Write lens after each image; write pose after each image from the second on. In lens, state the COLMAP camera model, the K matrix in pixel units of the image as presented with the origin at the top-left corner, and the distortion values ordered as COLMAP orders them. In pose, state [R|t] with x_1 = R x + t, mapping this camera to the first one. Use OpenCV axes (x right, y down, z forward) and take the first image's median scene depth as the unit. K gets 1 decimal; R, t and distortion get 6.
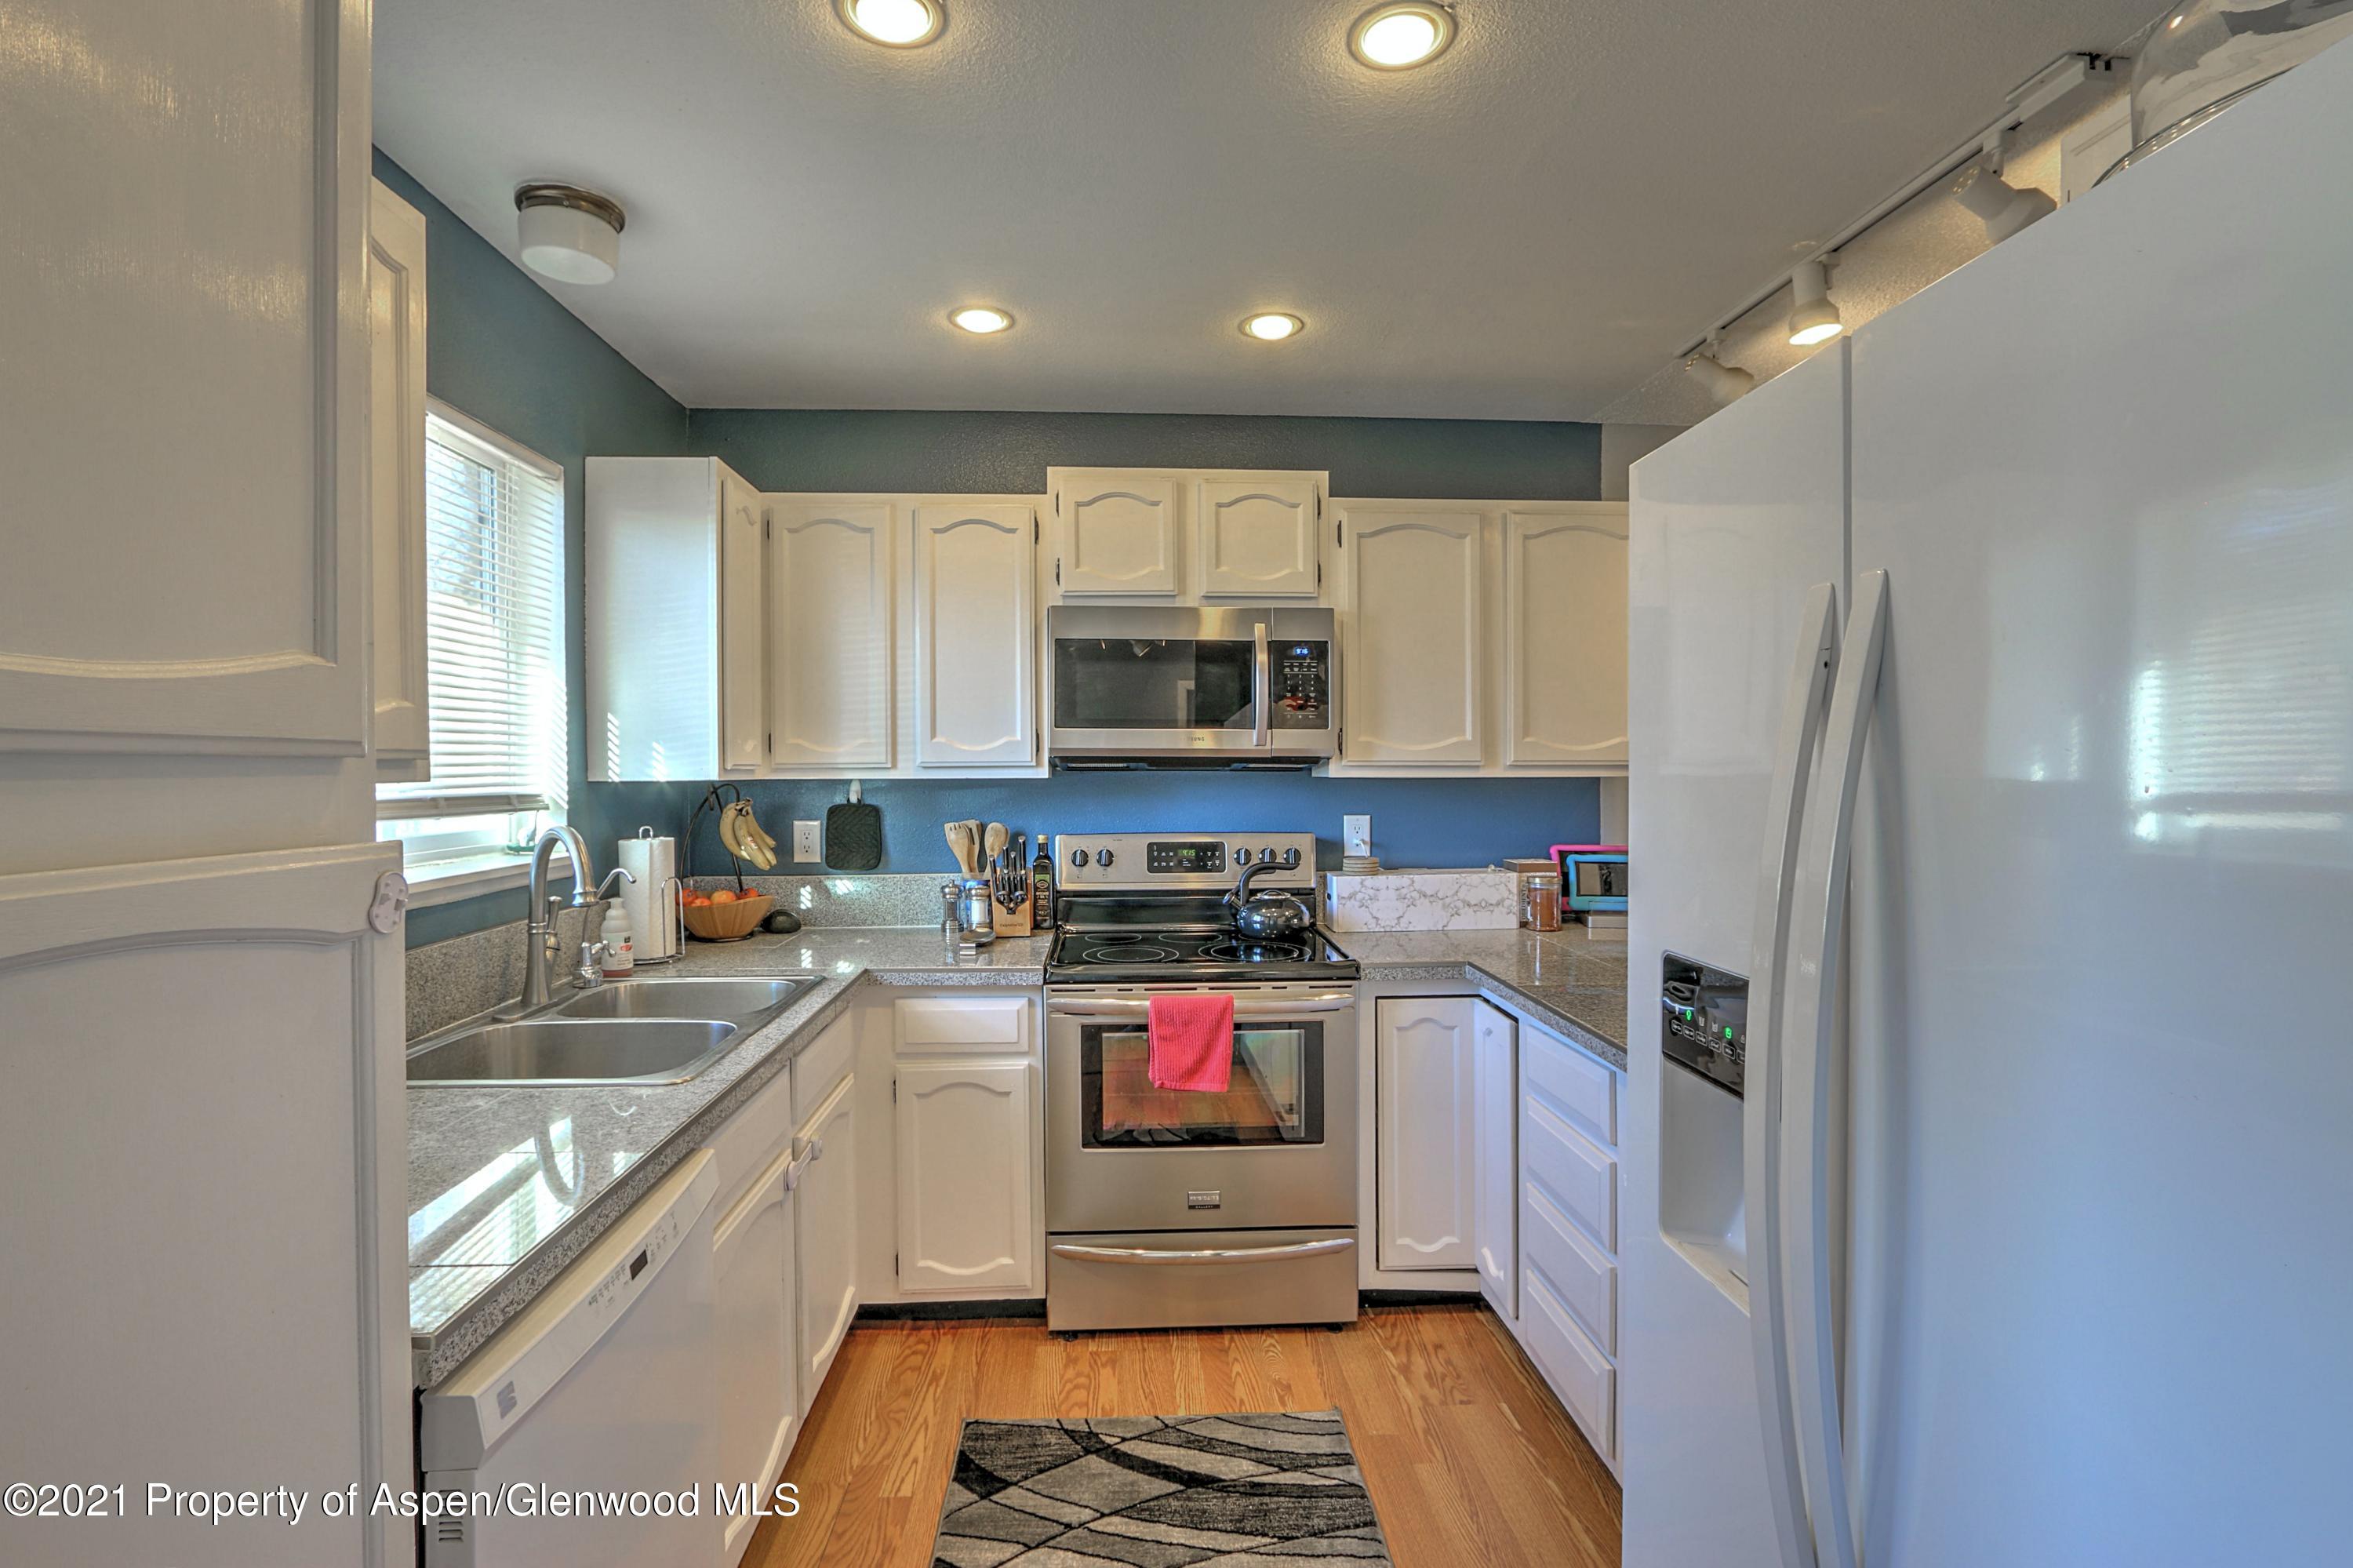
lens RADIAL K [[1093.9, 0, 1167.9], [0, 1093.9, 778.4], [0, 0, 1]] dist [-0.020091, 0.008838]
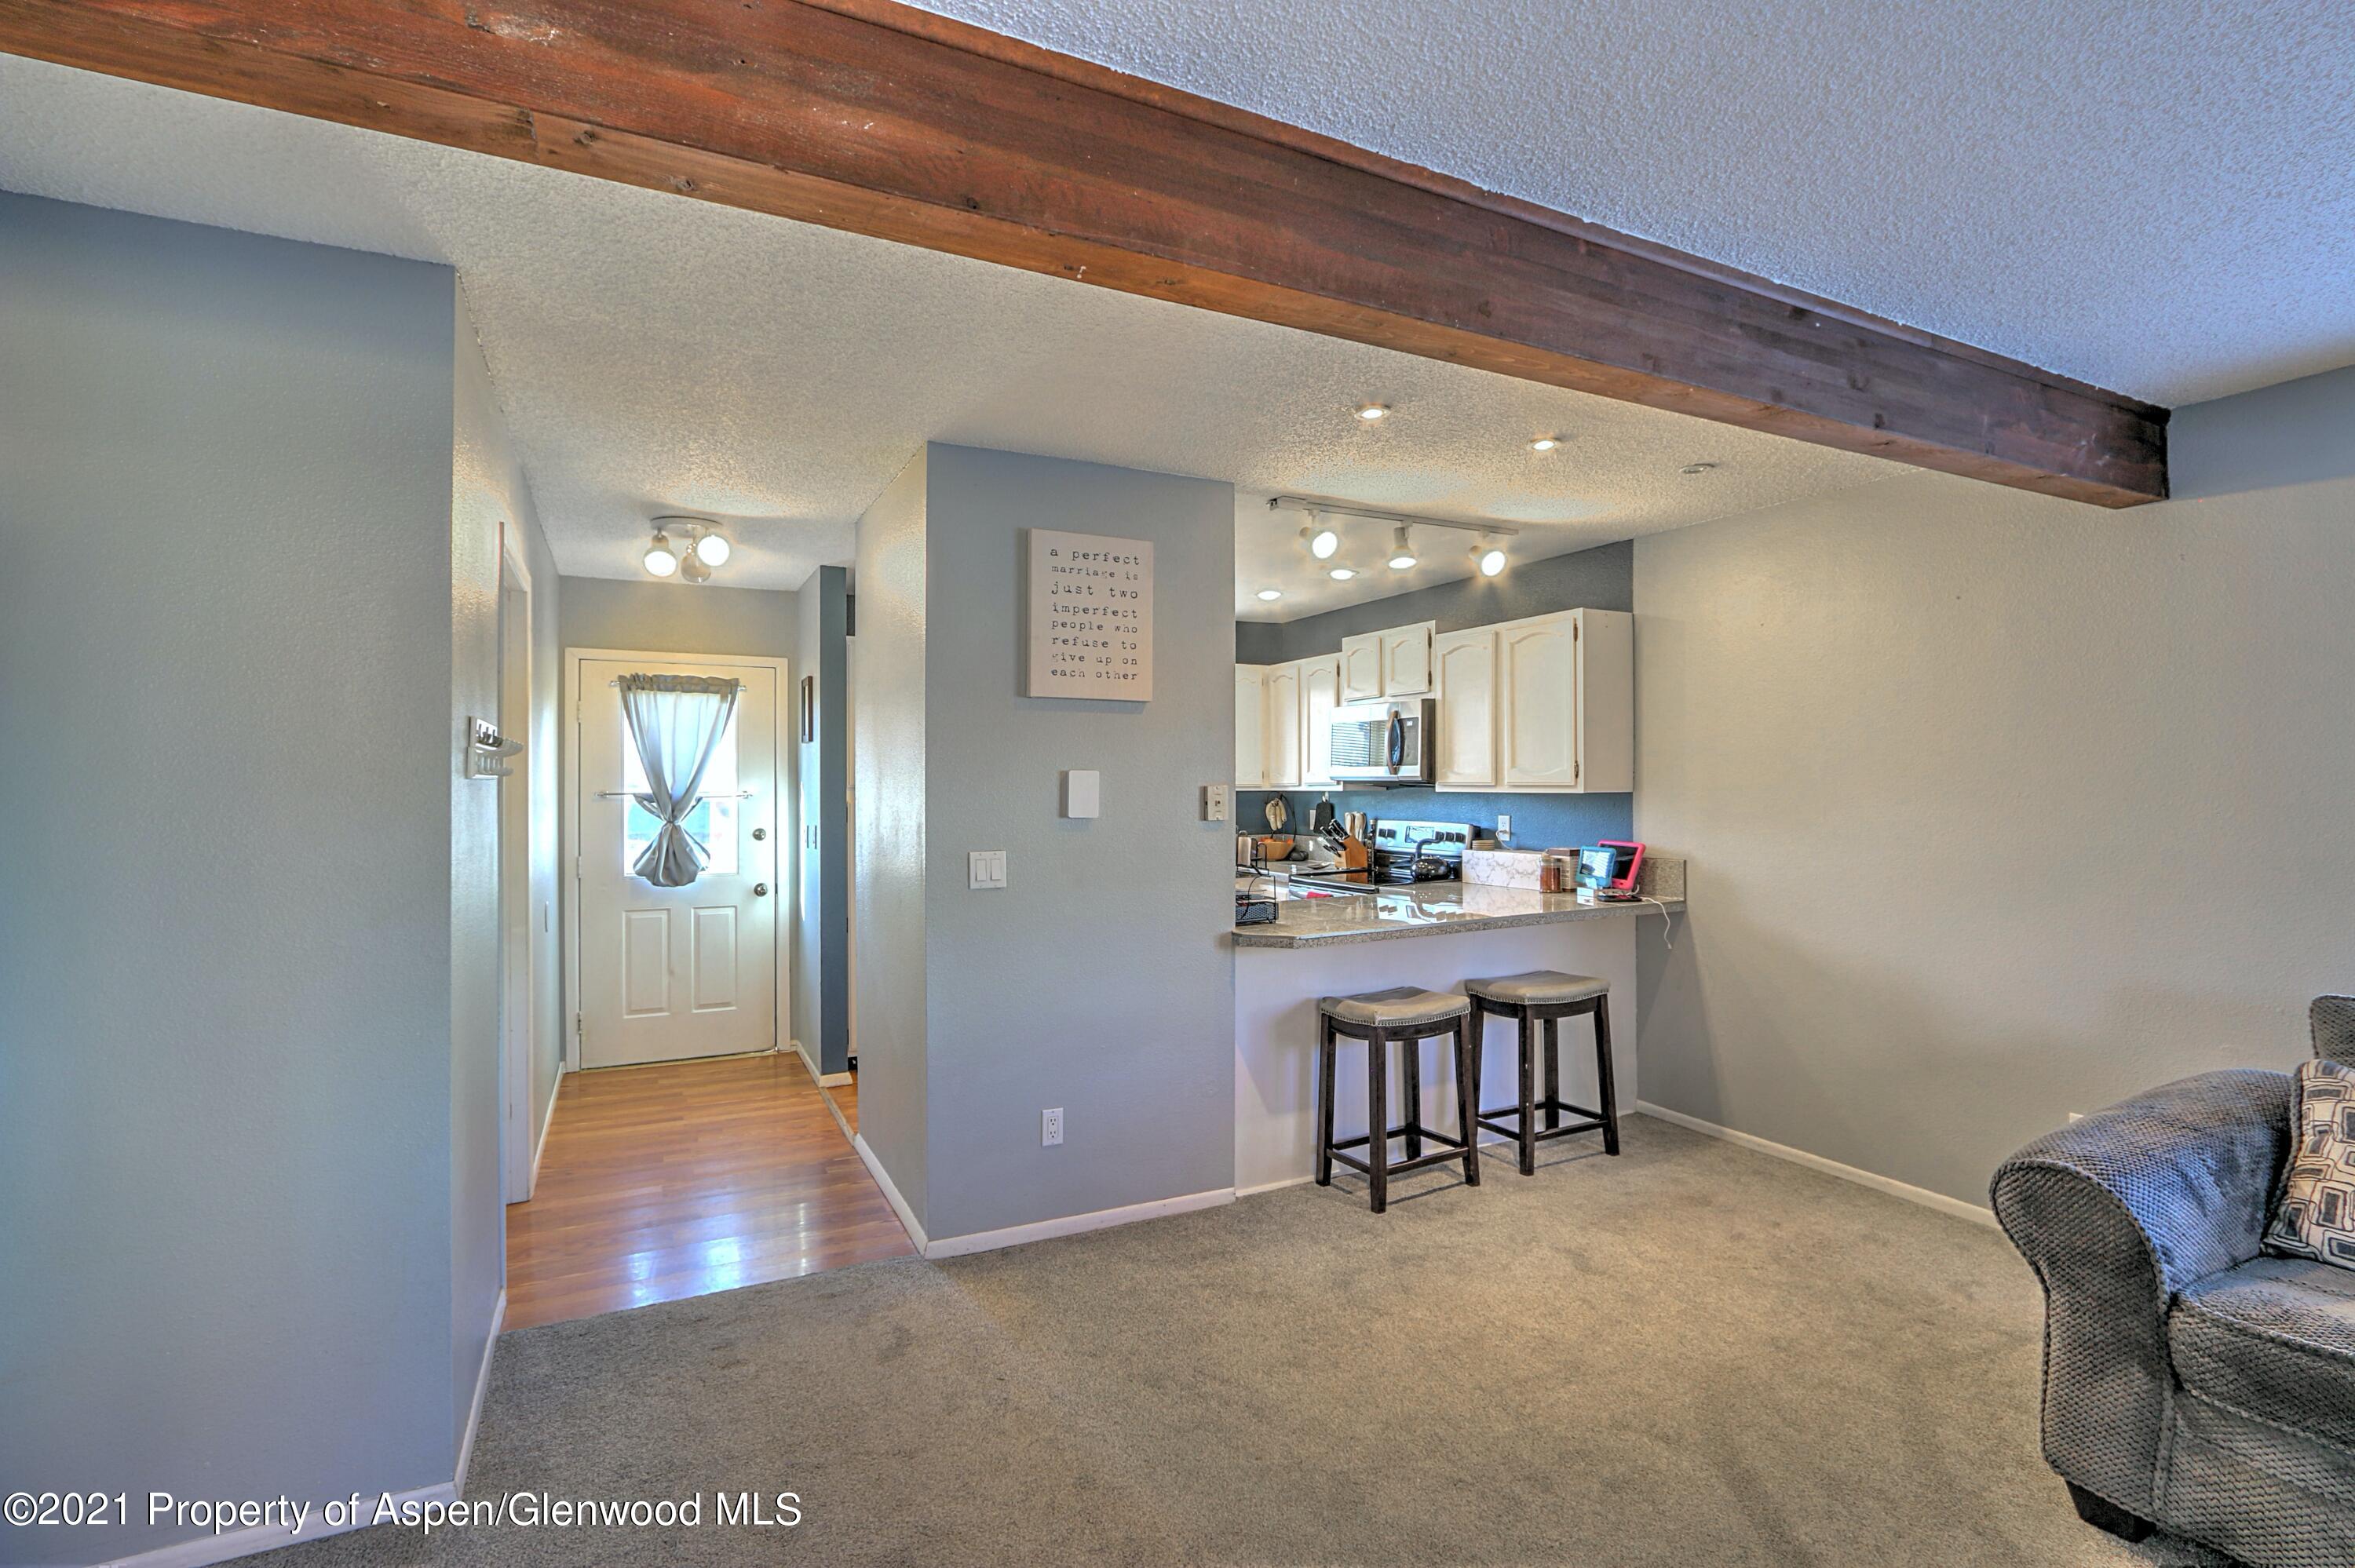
lens RADIAL K [[1094.6, 0, 1168.9], [0, 1094.6, 778.4], [0, 0, 1]] dist [-0.020091, 0.008838]
pose [[0.394584, -0.002557, -0.918856, 1.575760], [-0.012526, 0.999888, -0.008161, -0.001512], [0.918775, 0.014730, 0.394508, -0.100759]]
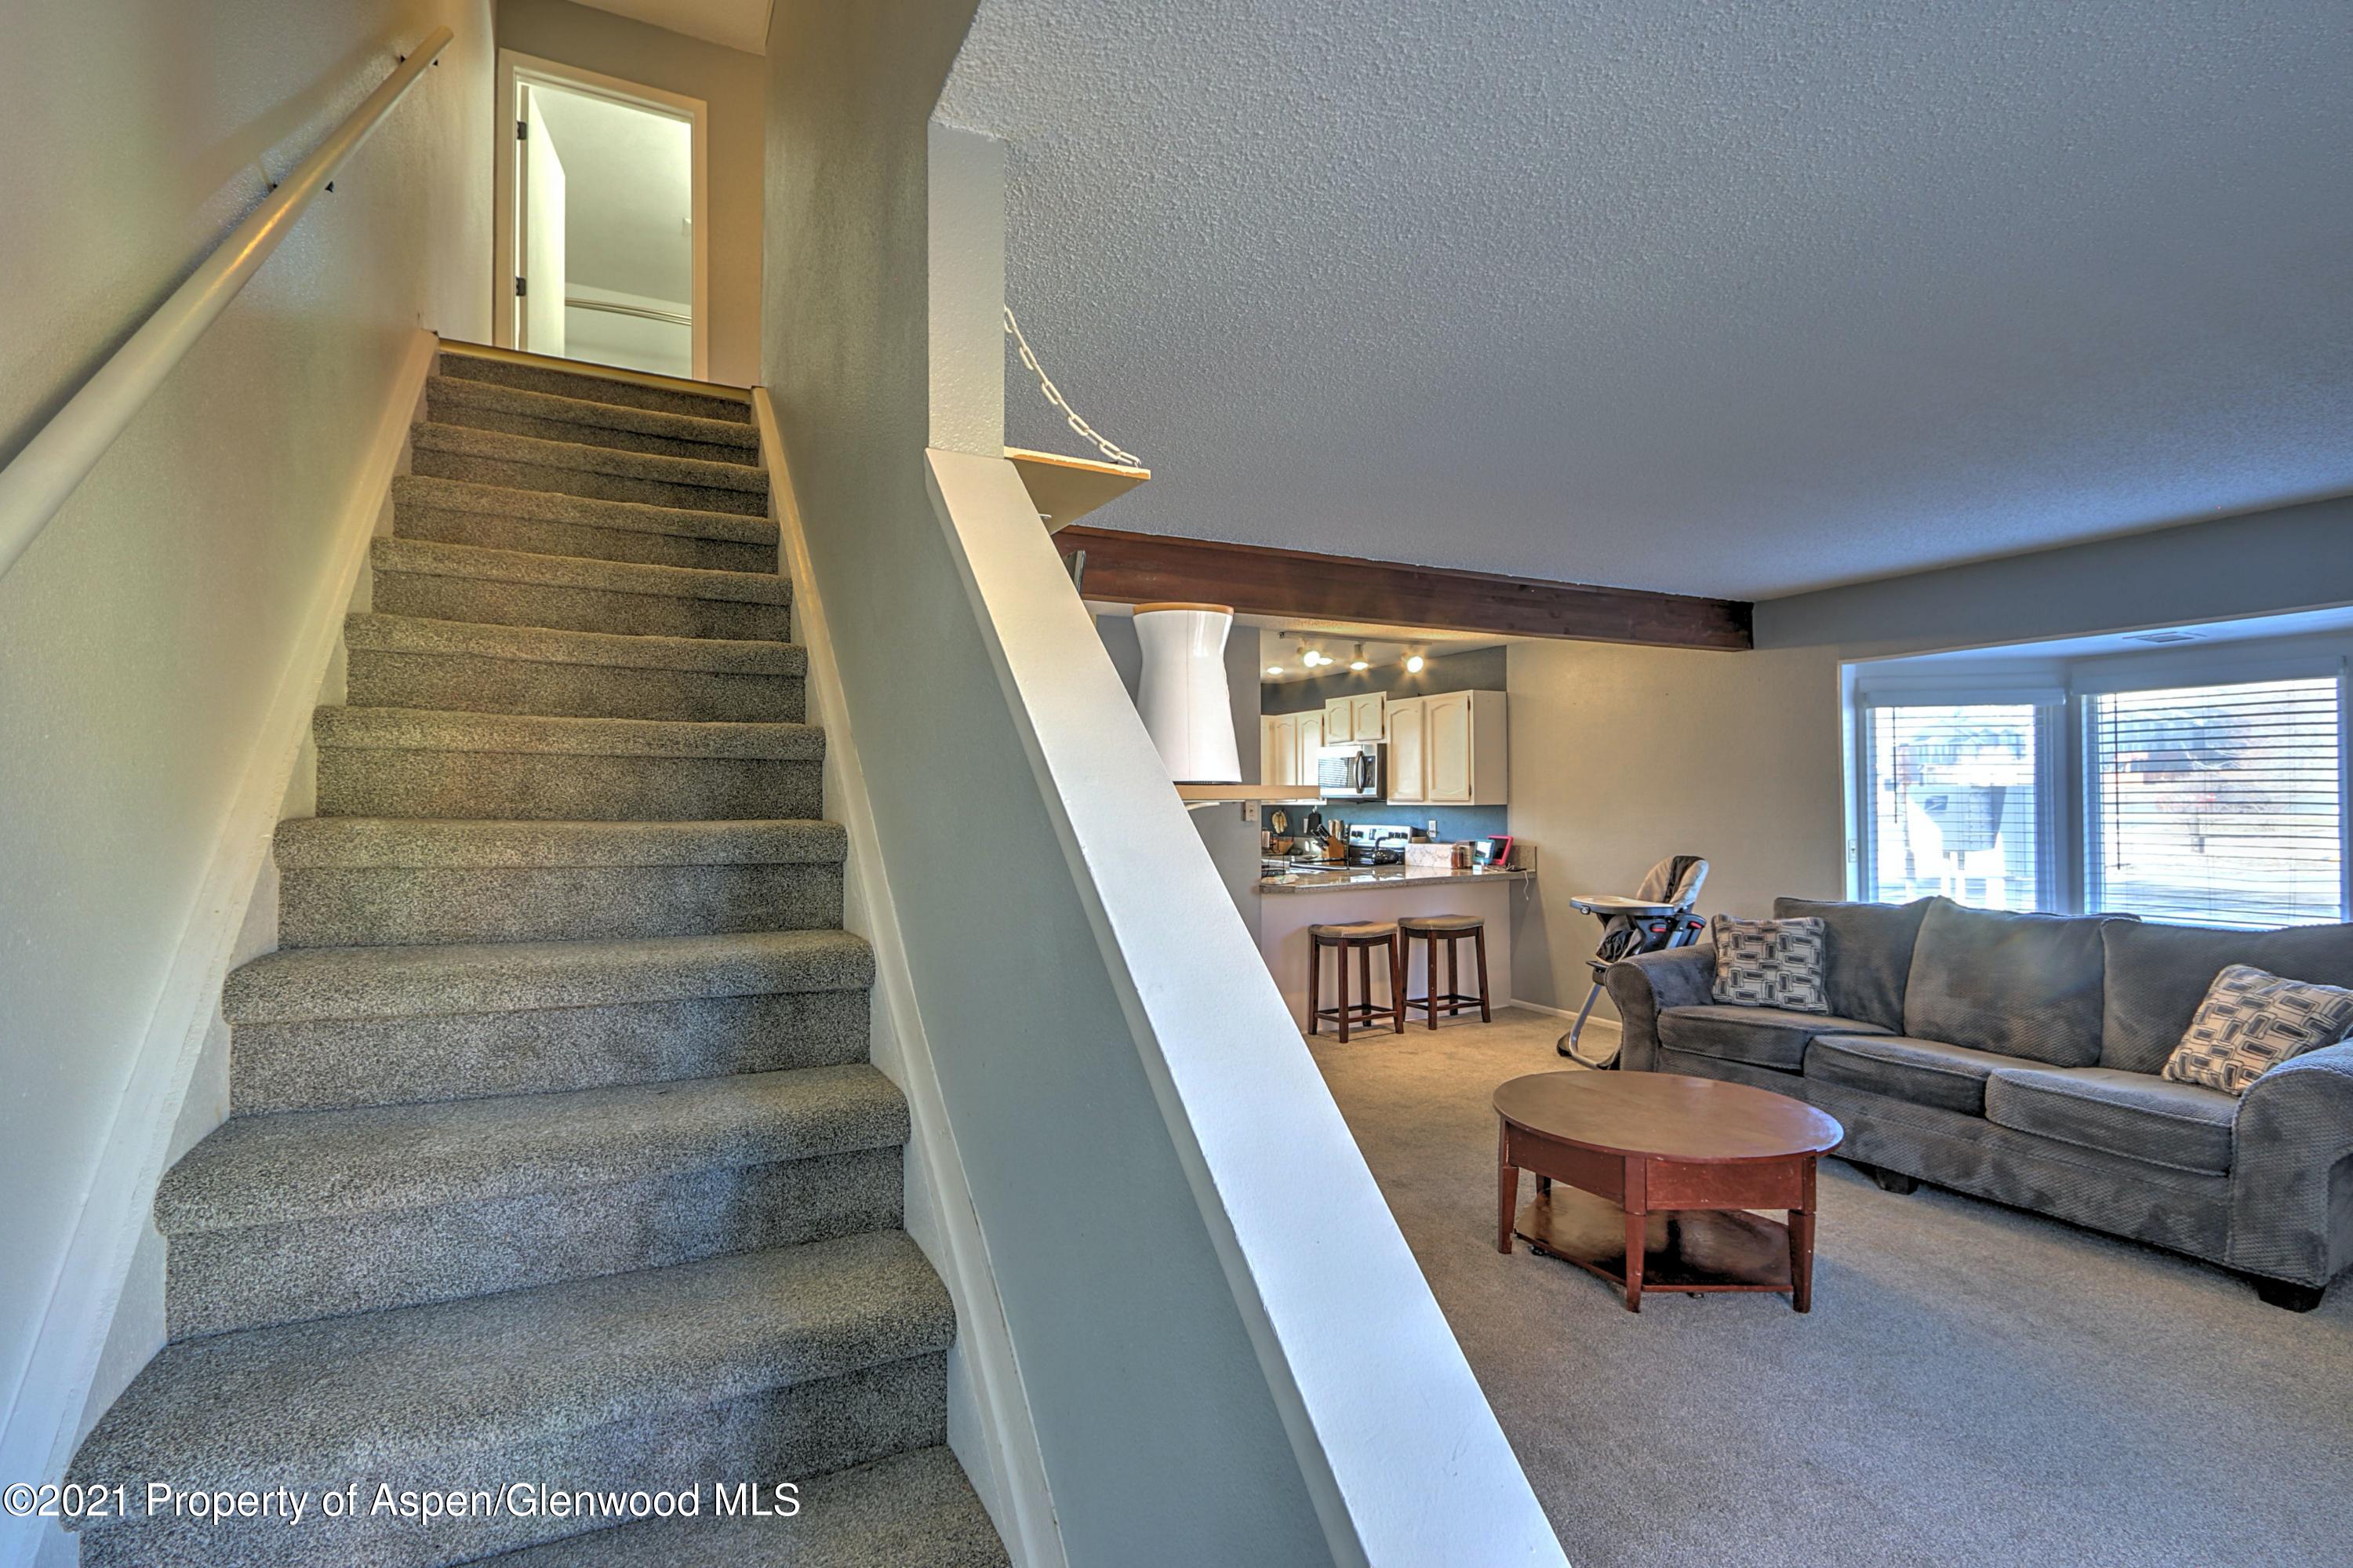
lens RADIAL K [[1093.9, 0, 1167.9], [0, 1093.9, 778.4], [0, 0, 1]] dist [-0.020091, 0.008838]
pose [[0.398045, -0.017833, -0.917193, 2.339463], [-0.009749, 0.999672, -0.023667, 0.003655], [0.917314, 0.018363, 0.397741, -0.549783]]
